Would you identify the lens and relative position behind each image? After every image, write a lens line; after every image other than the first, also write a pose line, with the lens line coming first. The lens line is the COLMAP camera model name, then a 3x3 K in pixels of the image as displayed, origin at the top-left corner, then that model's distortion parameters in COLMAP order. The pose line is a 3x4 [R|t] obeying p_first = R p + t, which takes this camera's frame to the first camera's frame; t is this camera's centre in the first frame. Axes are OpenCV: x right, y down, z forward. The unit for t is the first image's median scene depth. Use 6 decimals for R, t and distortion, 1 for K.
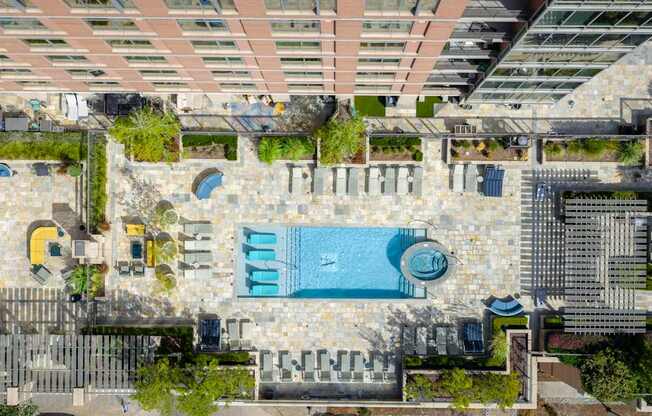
lens RADIAL K [[716.8, 0, 306.3], [0, 716.8, 208.6], [0, 0, 1]] dist [0.000872, 0.000347]
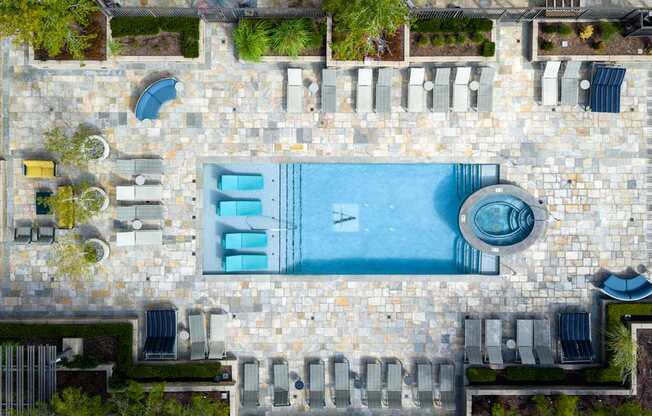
lens RADIAL K [[716.8, 0, 306.3], [0, 716.8, 208.6], [0, 0, 1]] dist [0.000872, 0.000347]
pose [[0.999968, -0.007945, 0.000269, -0.003838], [0.007898, 0.996770, 0.079922, 0.015216], [-0.000903, -0.079917, 0.996801, 0.364591]]
